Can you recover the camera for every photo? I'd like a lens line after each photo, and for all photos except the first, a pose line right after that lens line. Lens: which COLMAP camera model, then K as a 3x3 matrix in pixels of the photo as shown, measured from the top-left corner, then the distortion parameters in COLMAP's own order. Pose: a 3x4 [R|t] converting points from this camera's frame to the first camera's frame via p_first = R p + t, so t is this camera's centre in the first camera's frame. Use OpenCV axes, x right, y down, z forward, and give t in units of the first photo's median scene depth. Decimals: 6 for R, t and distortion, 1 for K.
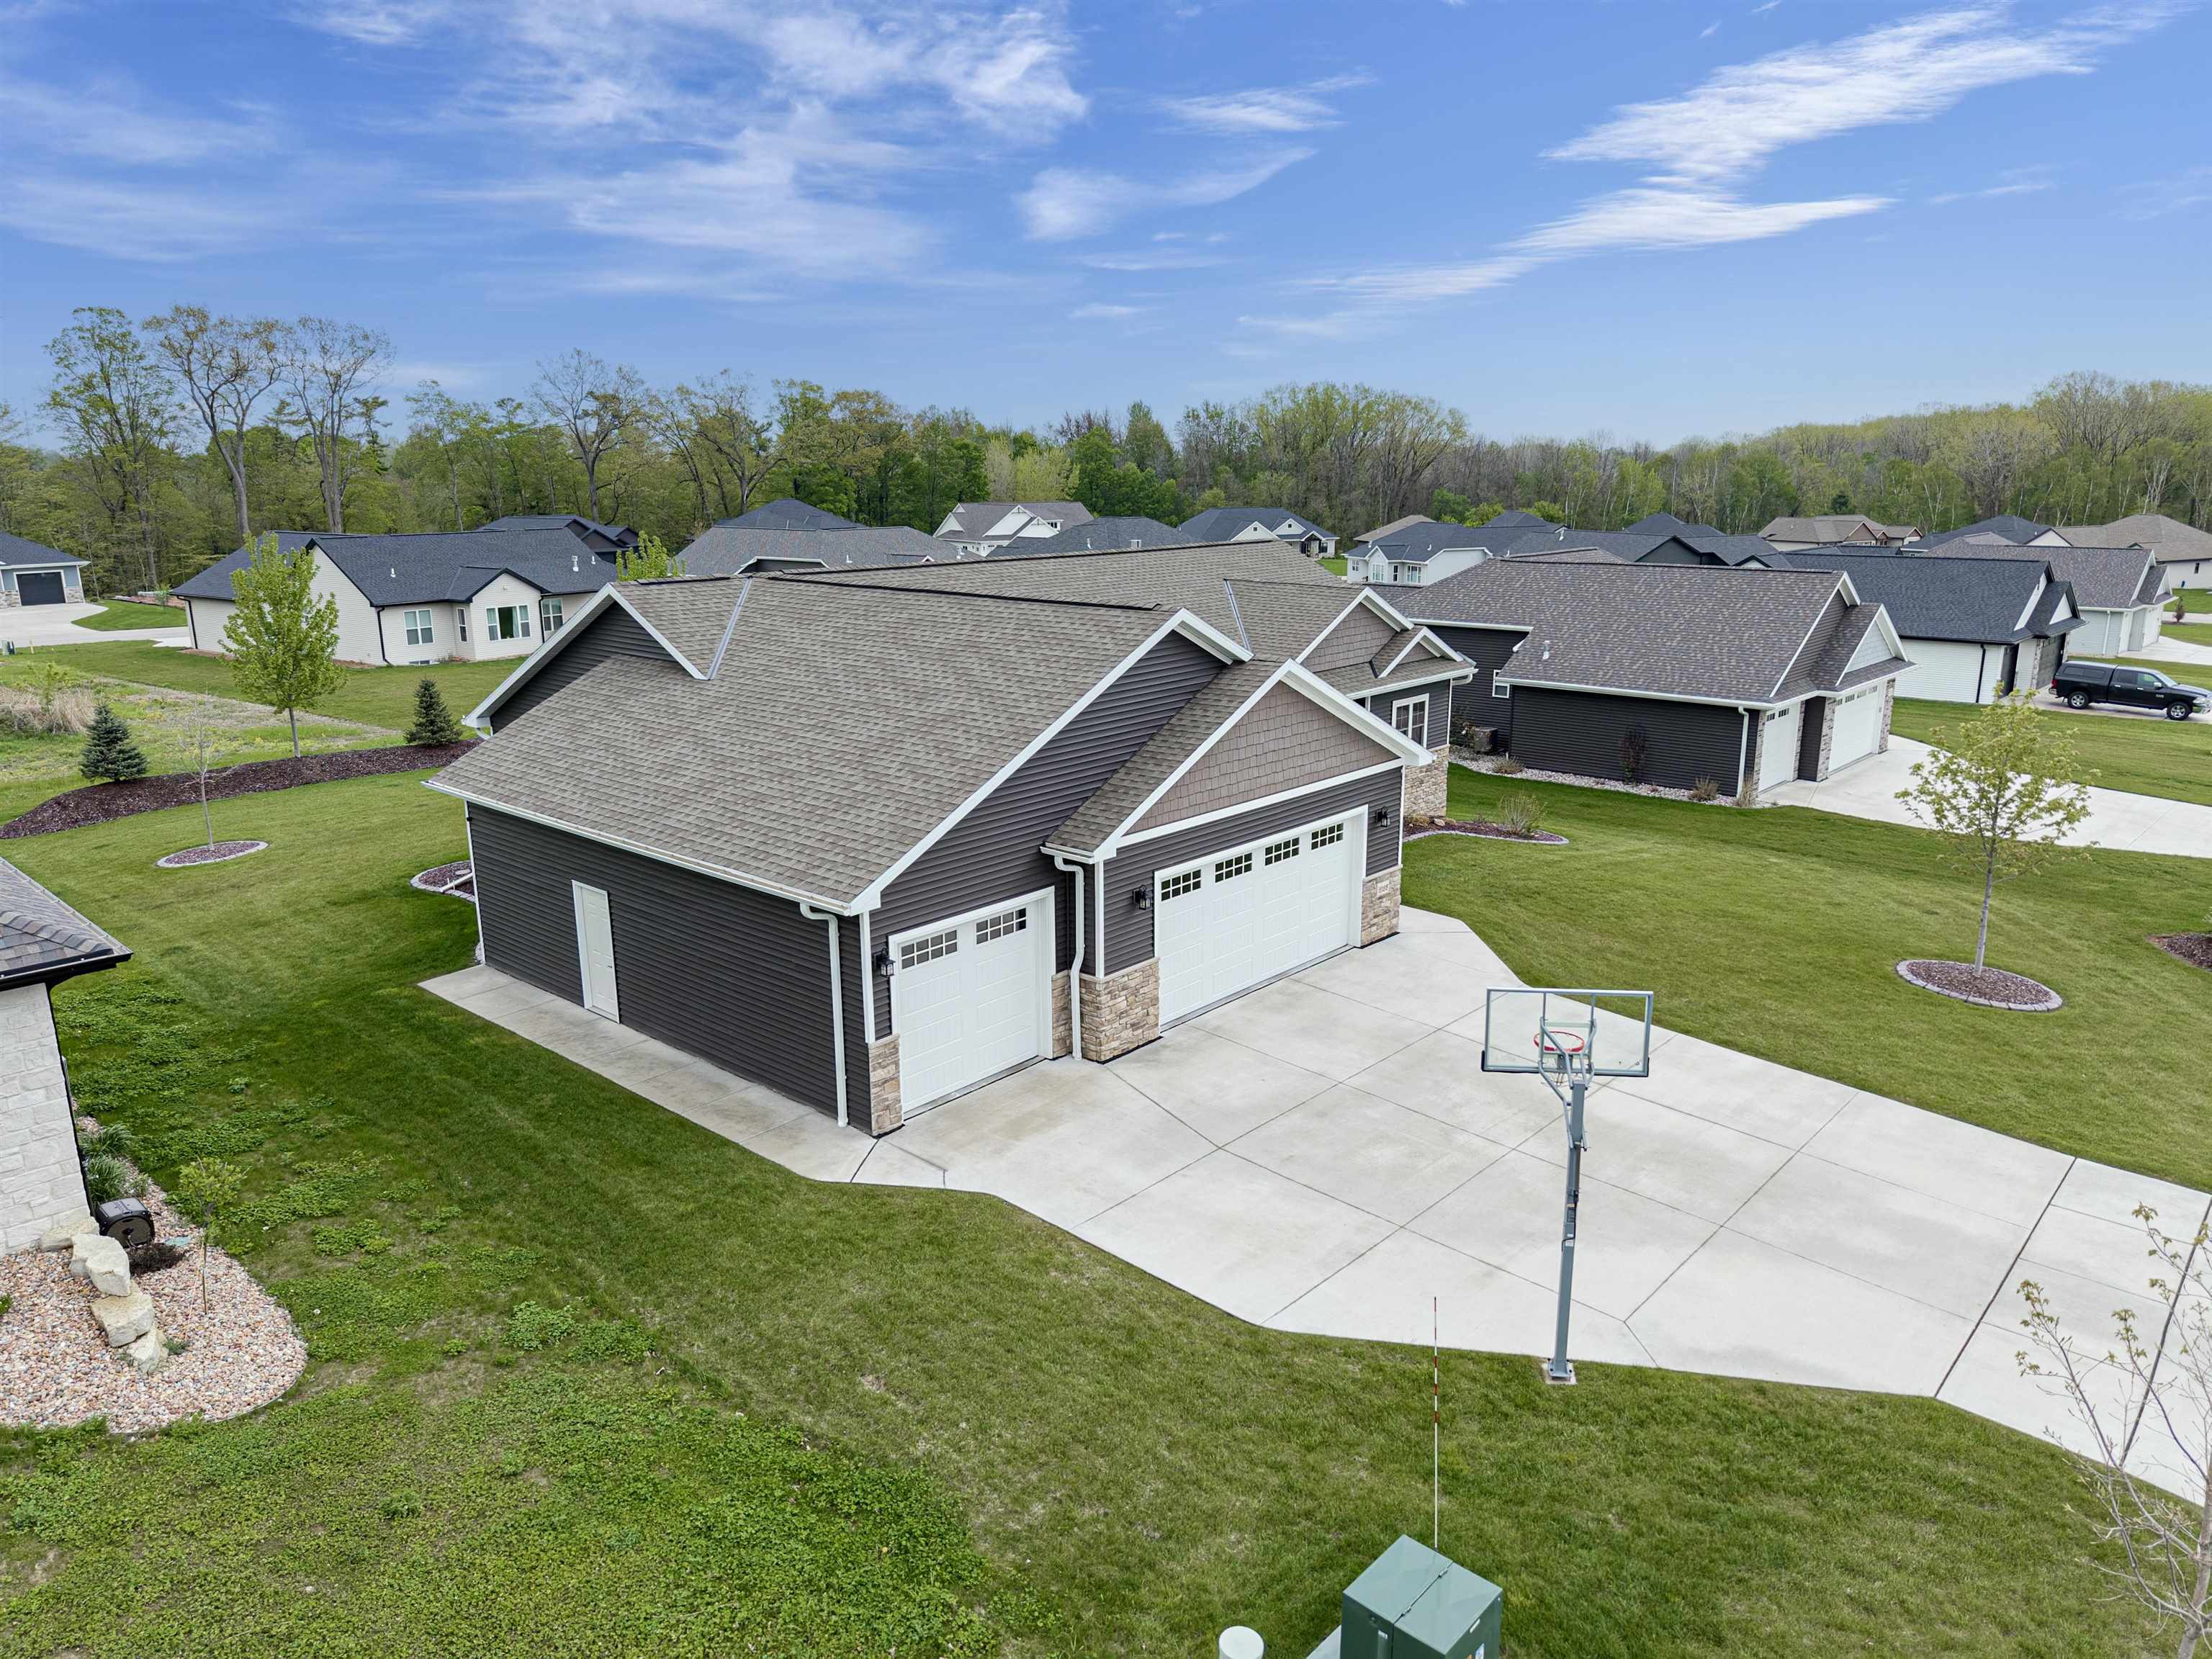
lens RADIAL K [[1483.7, 0, 1110.5], [0, 1483.7, 828.8], [0, 0, 1]] dist [0.021057, -0.022914]
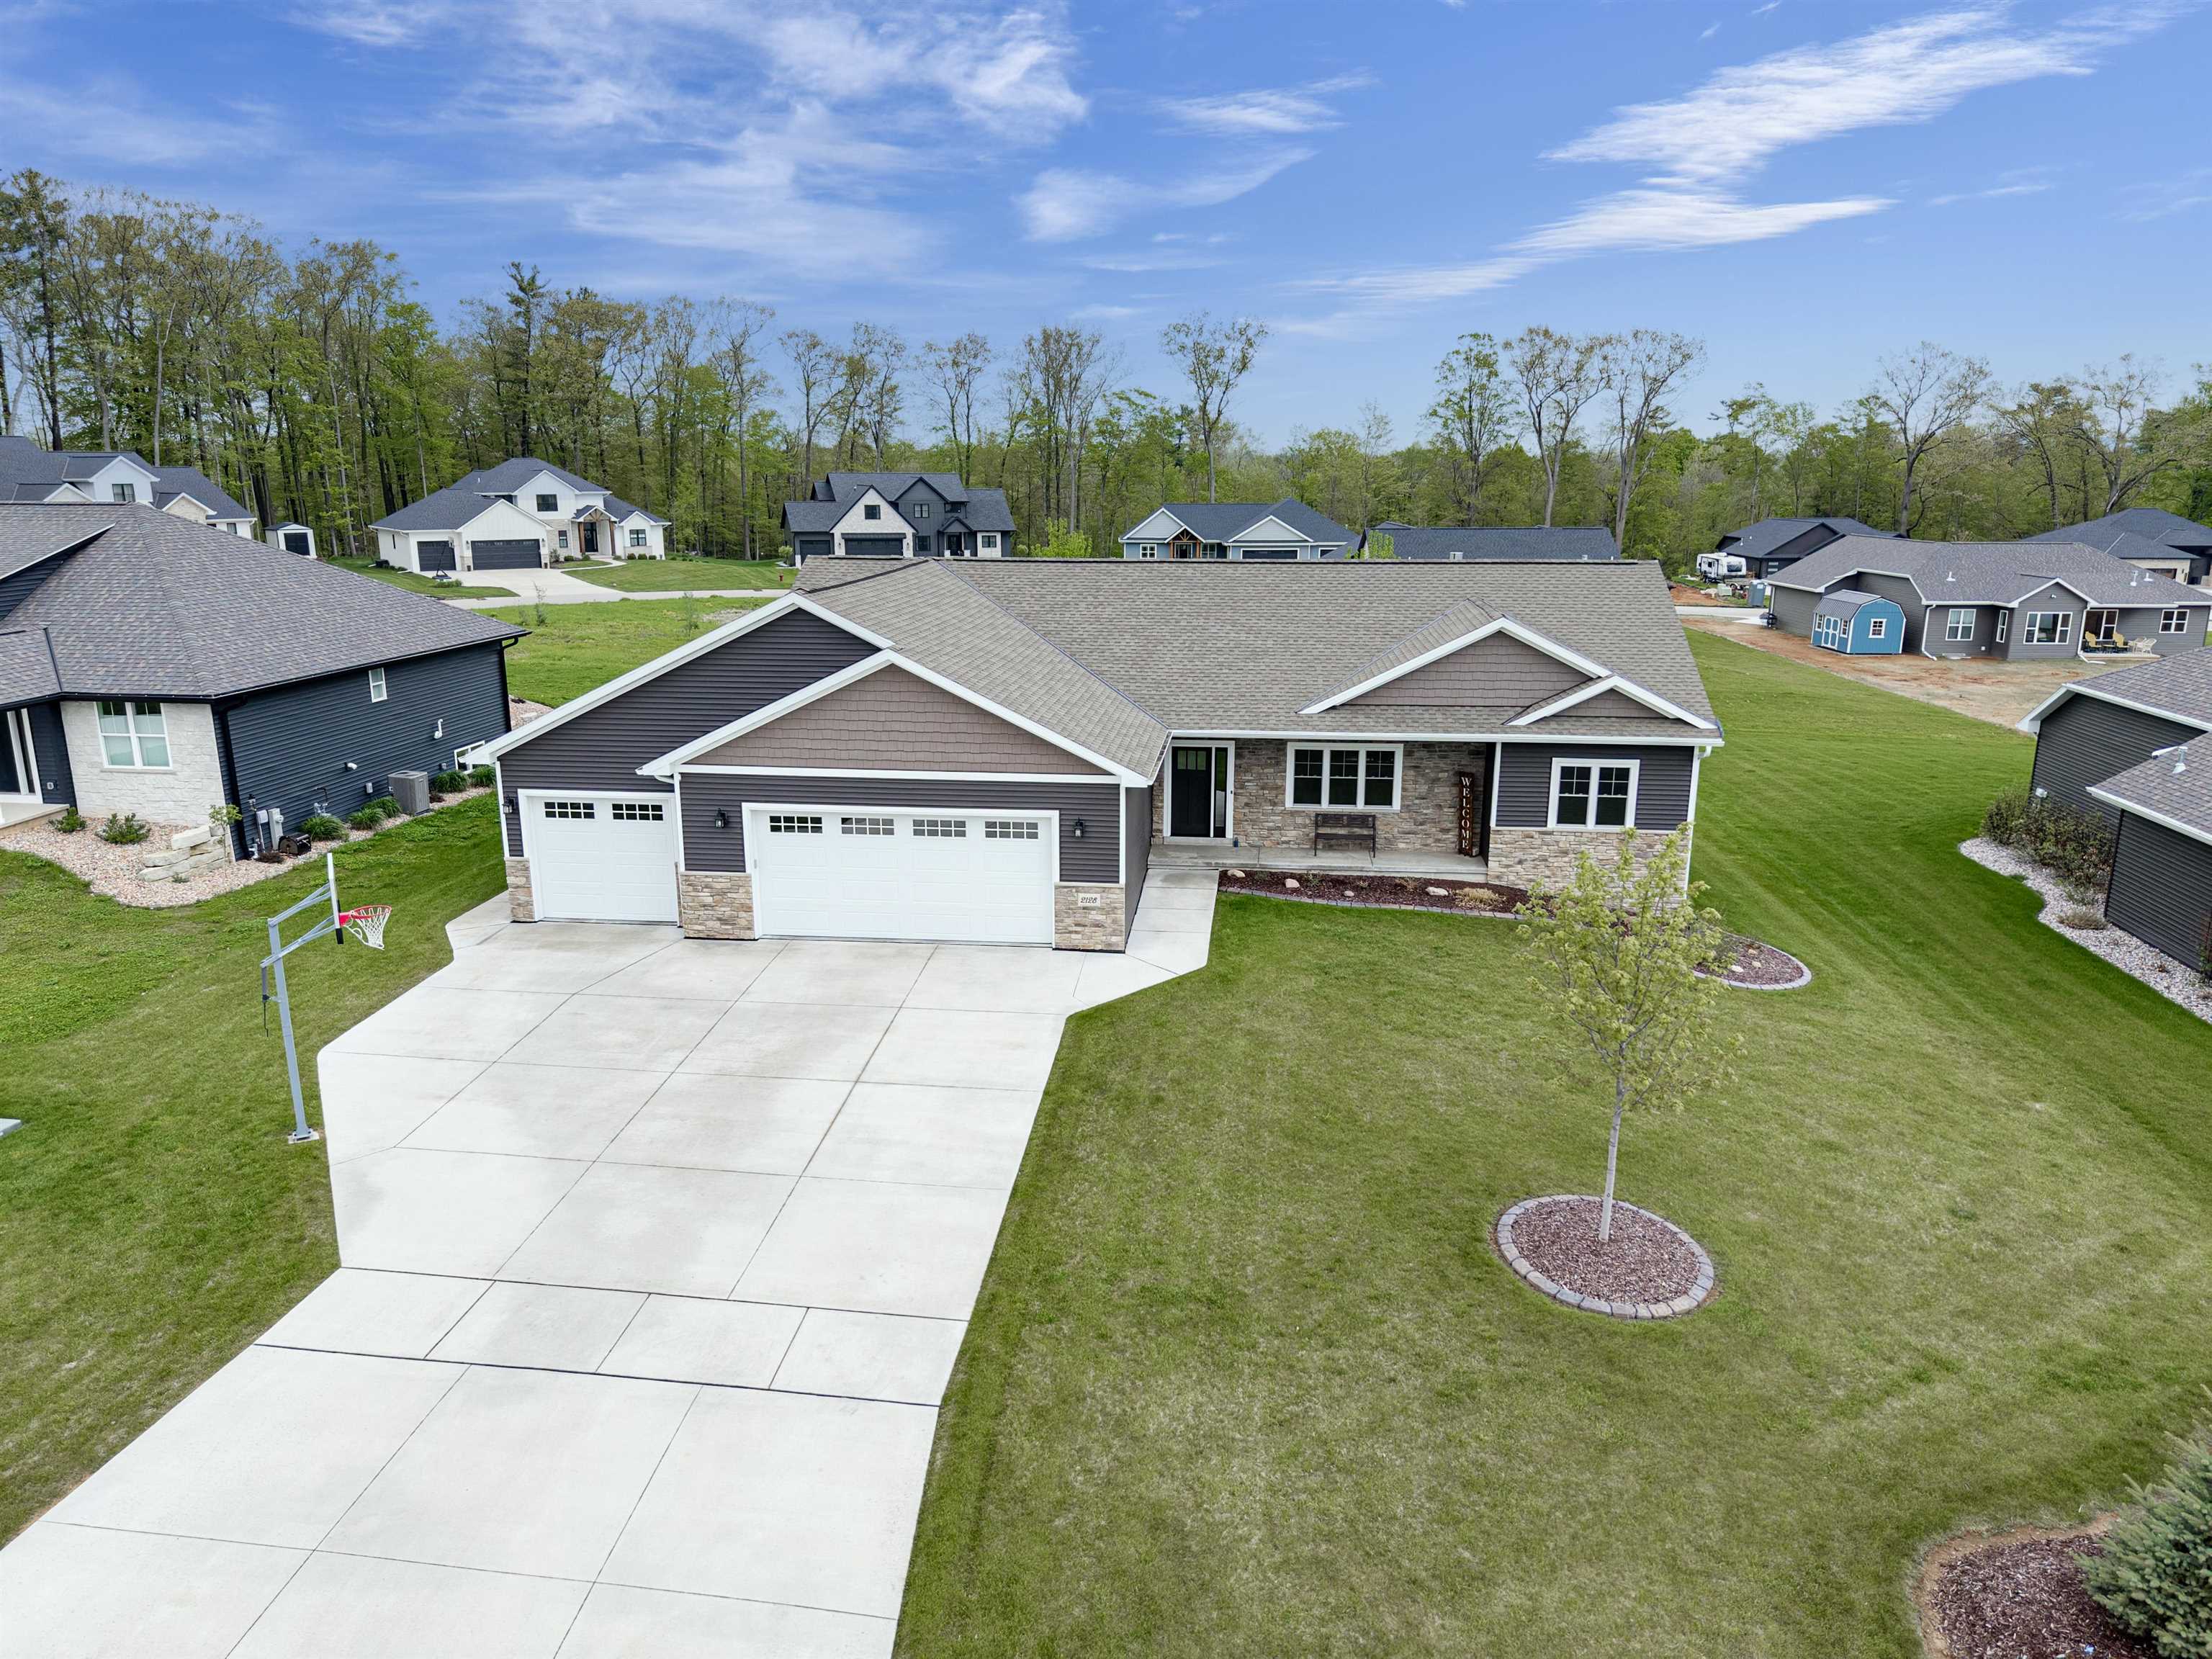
lens RADIAL K [[1483.7, 0, 1110.5], [0, 1483.7, 828.8], [0, 0, 1]] dist [0.021057, -0.022914]
pose [[0.579393, 0.199691, -0.790207, 0.995252], [-0.198692, 0.974877, 0.100674, -0.113318], [0.790459, 0.098679, 0.604514, 0.408670]]
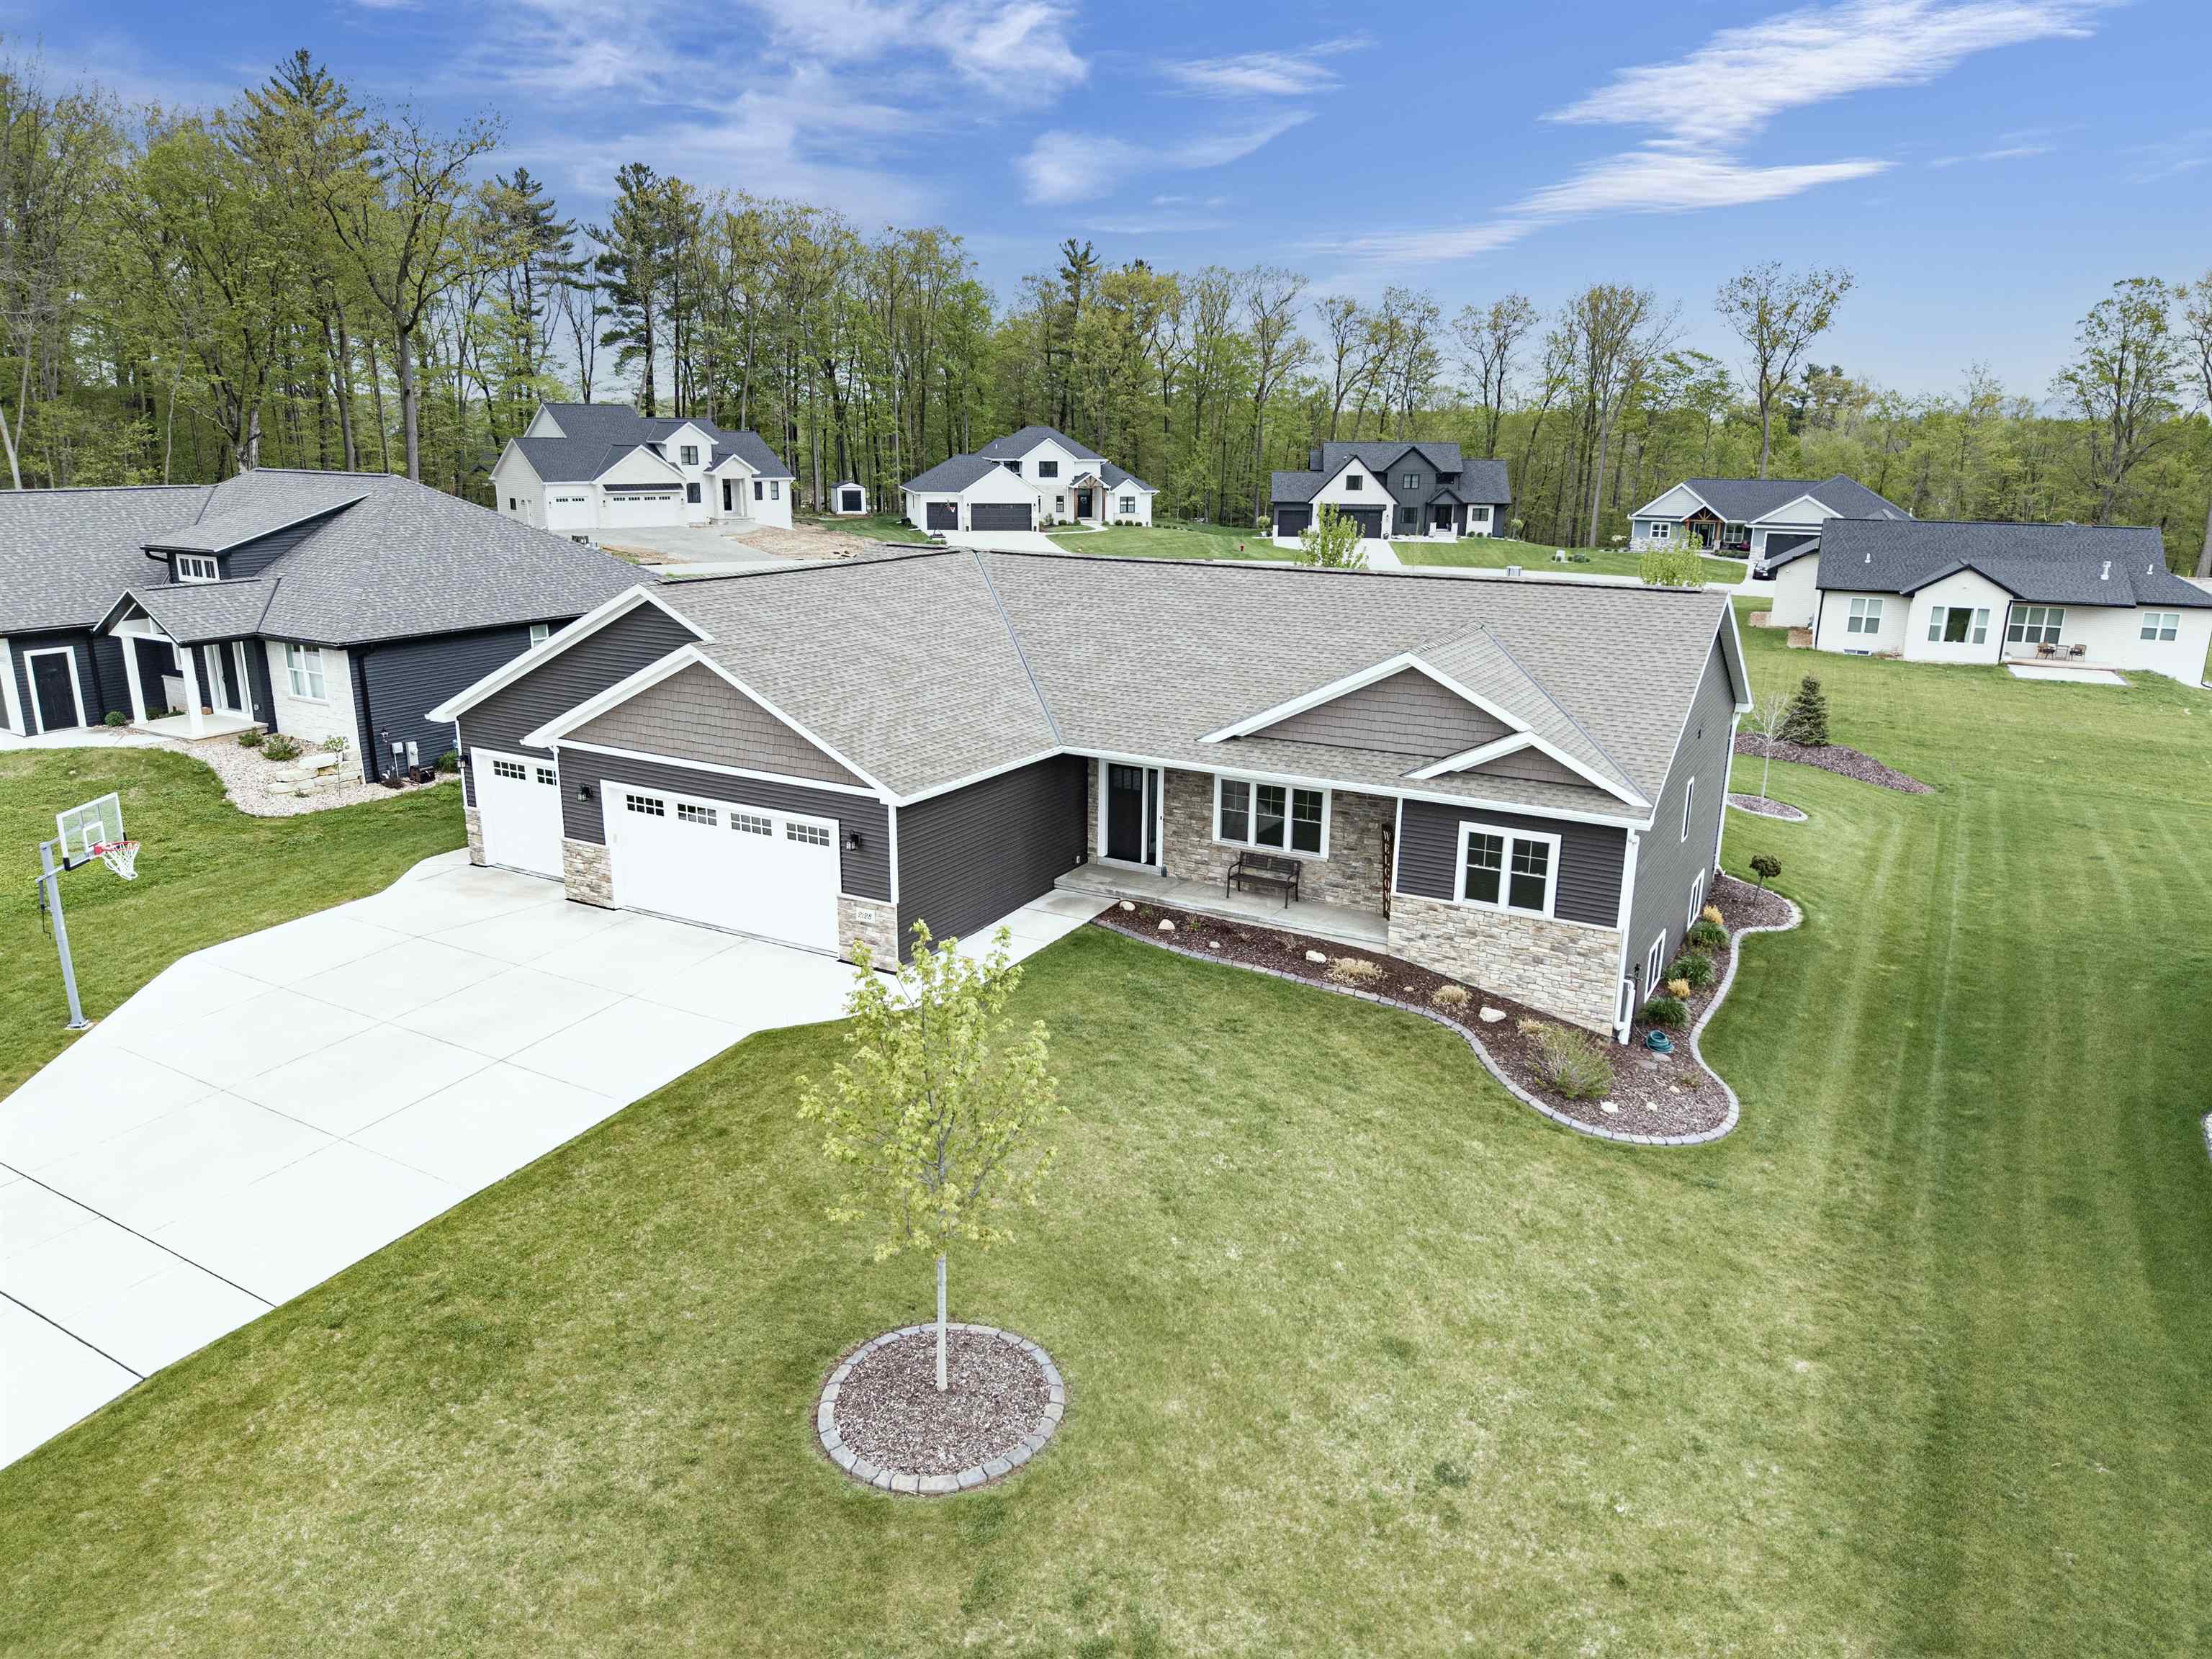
lens RADIAL K [[1483.7, 0, 1110.5], [0, 1483.7, 828.8], [0, 0, 1]] dist [0.021057, -0.022914]
pose [[0.204410, 0.265014, -0.942329, 1.147135], [-0.244456, 0.945974, 0.213012, -0.267616], [0.947870, 0.186816, 0.258151, 0.909078]]
